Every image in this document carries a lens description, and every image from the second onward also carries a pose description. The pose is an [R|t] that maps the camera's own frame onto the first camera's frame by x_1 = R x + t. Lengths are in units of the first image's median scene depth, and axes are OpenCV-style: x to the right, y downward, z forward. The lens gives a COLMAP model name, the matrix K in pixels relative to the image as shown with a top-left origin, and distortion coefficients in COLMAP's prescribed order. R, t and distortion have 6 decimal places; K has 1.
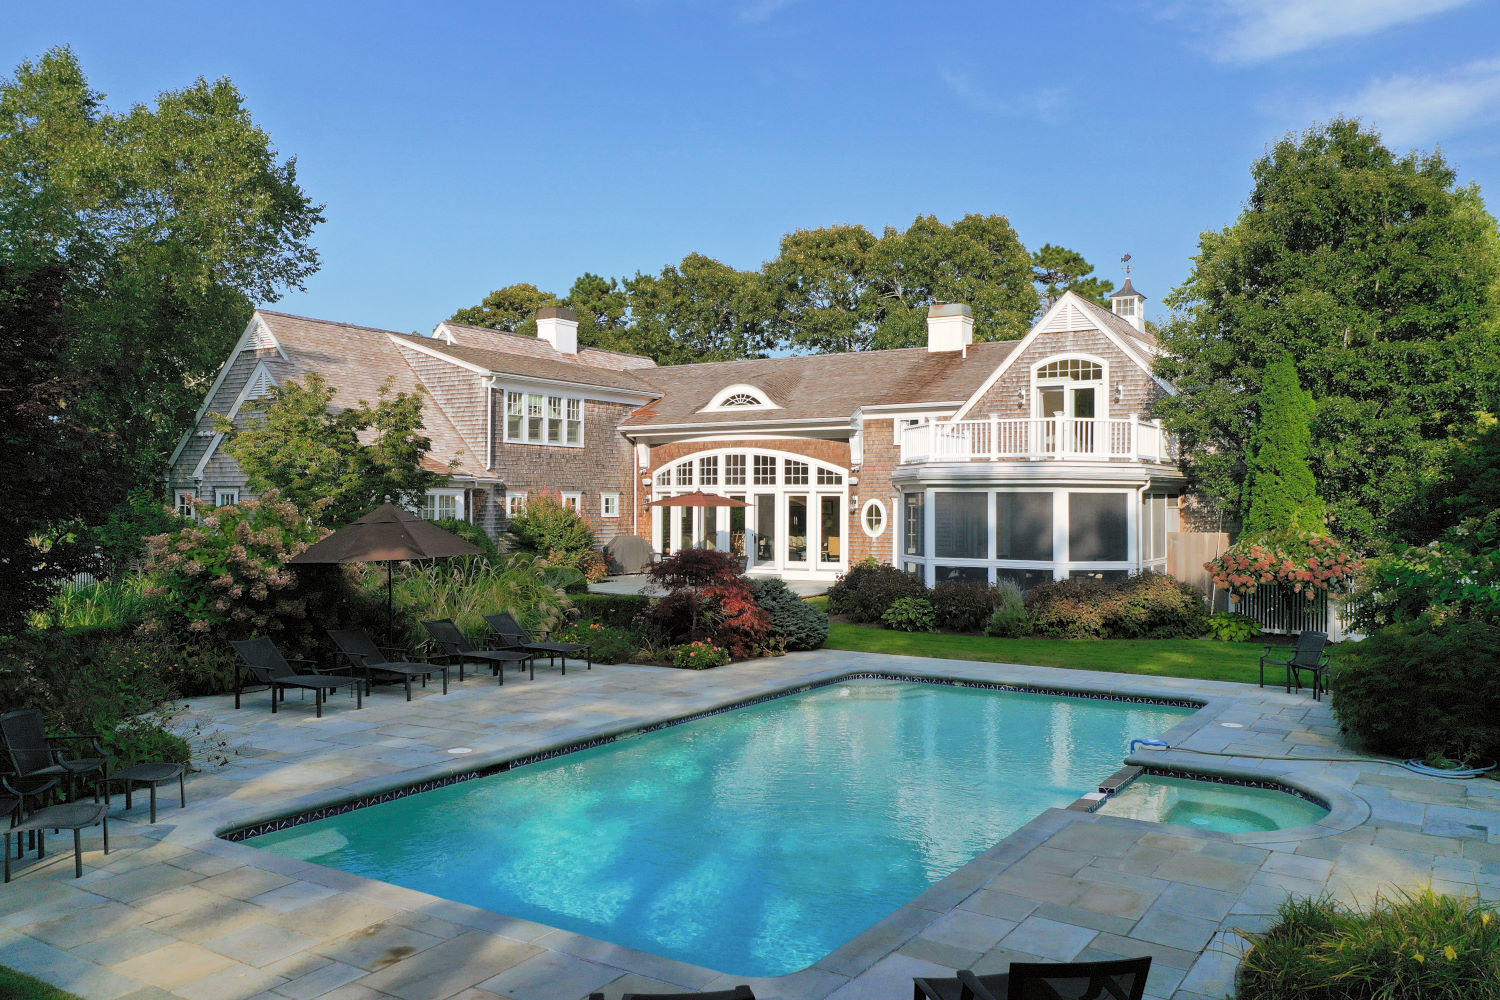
lens RADIAL K [[1177.9, 0, 749.7], [0, 1177.9, 480.1], [0, 0, 1]] dist [-0.007691, -0.004130]
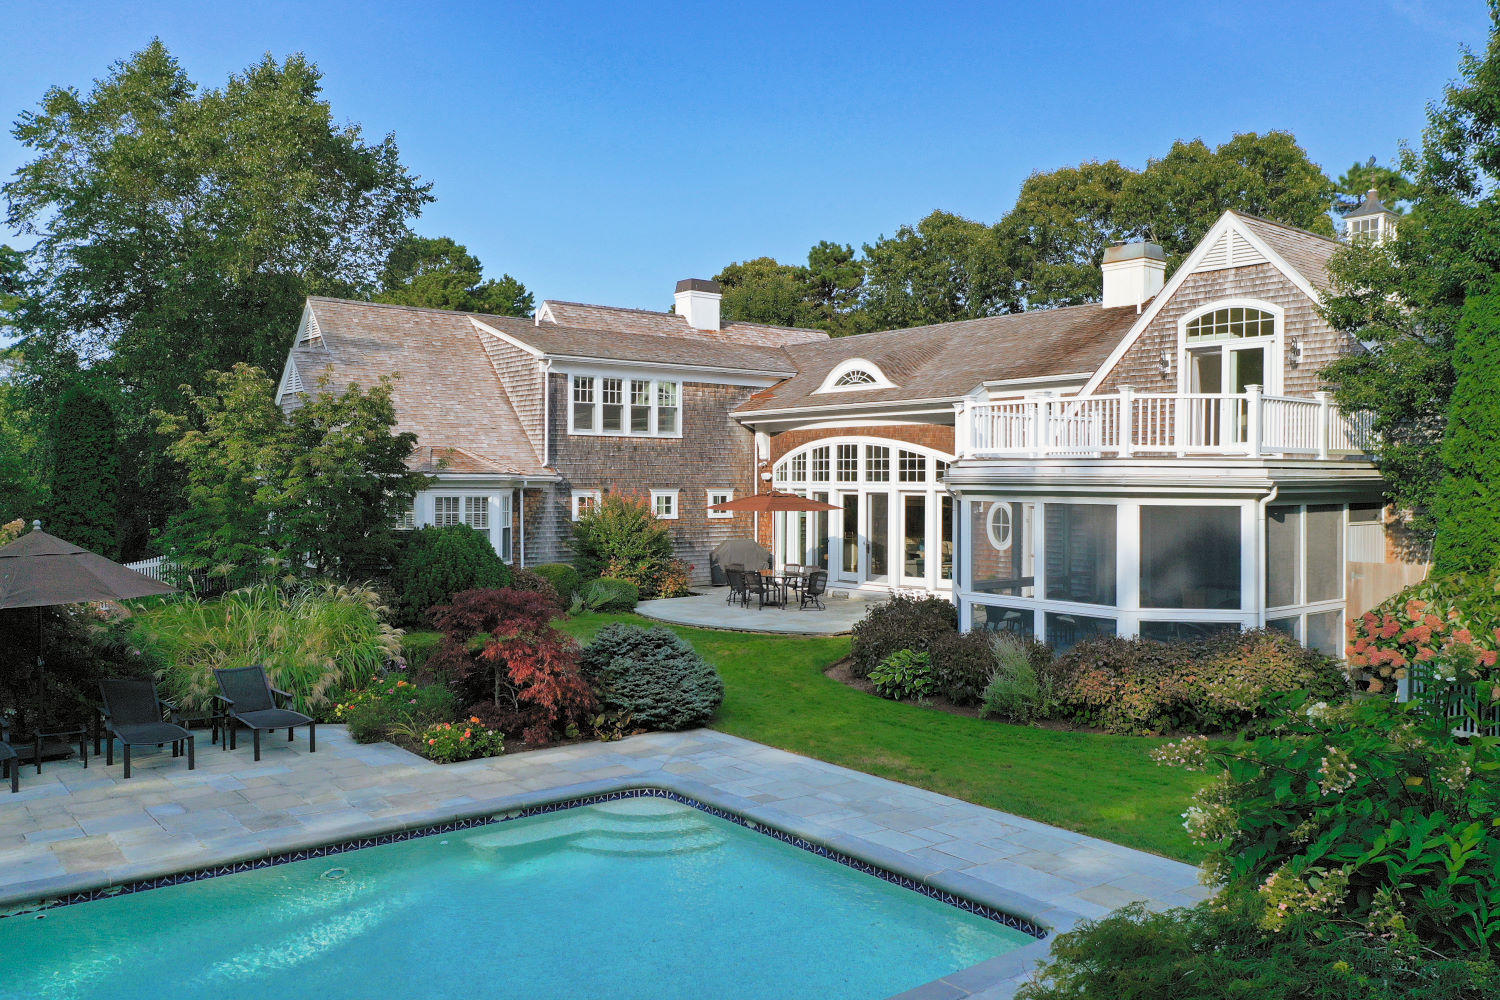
lens RADIAL K [[1177.9, 0, 749.7], [0, 1177.9, 480.1], [0, 0, 1]] dist [-0.007691, -0.004130]
pose [[0.946180, -0.000918, -0.323640, 0.194280], [0.006980, 0.999821, 0.017569, -0.012034], [0.323566, -0.018882, 0.946017, 0.204753]]
